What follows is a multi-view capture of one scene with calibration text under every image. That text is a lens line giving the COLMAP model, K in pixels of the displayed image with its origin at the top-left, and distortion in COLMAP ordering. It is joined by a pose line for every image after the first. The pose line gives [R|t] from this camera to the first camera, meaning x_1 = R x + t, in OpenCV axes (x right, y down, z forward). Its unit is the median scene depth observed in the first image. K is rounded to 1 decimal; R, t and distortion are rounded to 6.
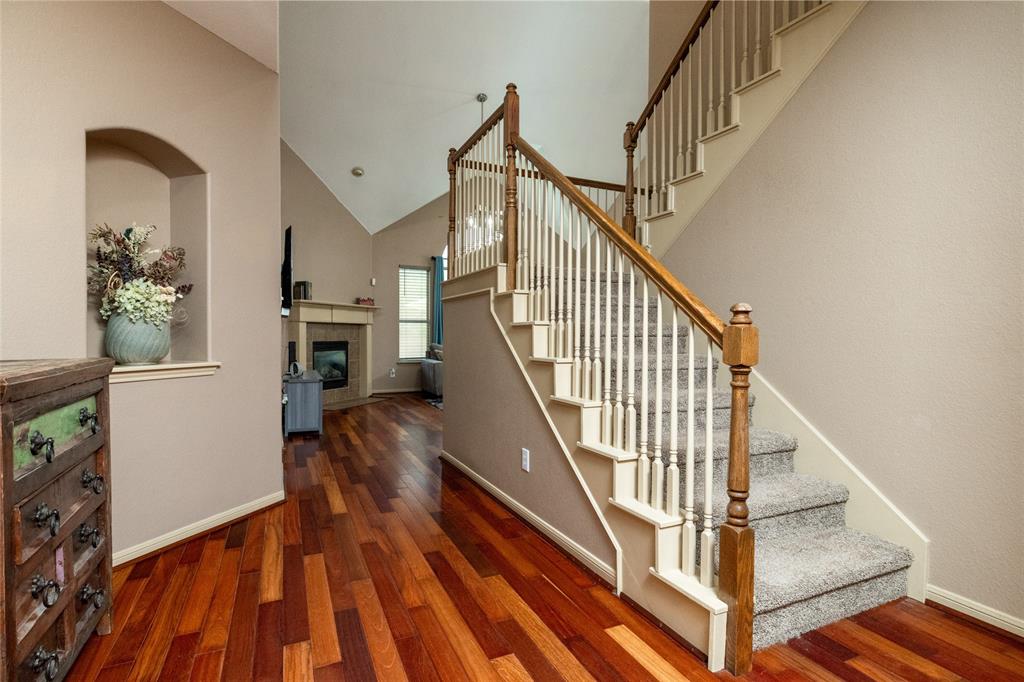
lens RADIAL K [[501.9, 0, 516.1], [0, 501.9, 338.4], [0, 0, 1]] dist [0.000703, 0.000999]
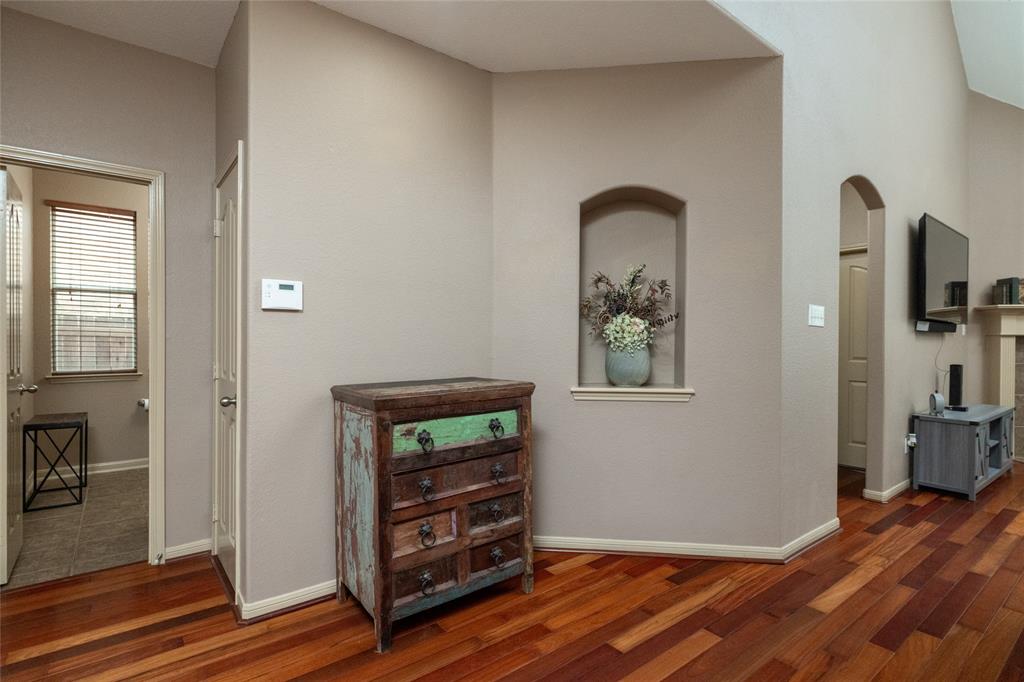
lens RADIAL K [[501.9, 0, 514.7], [0, 501.9, 345.9], [0, 0, 1]] dist [0.000703, 0.000999]
pose [[0.220571, 0.001981, -0.975369, 0.328029], [-0.008994, 0.999960, -0.000003, -0.039469], [0.975329, 0.008773, 0.220580, 0.495820]]
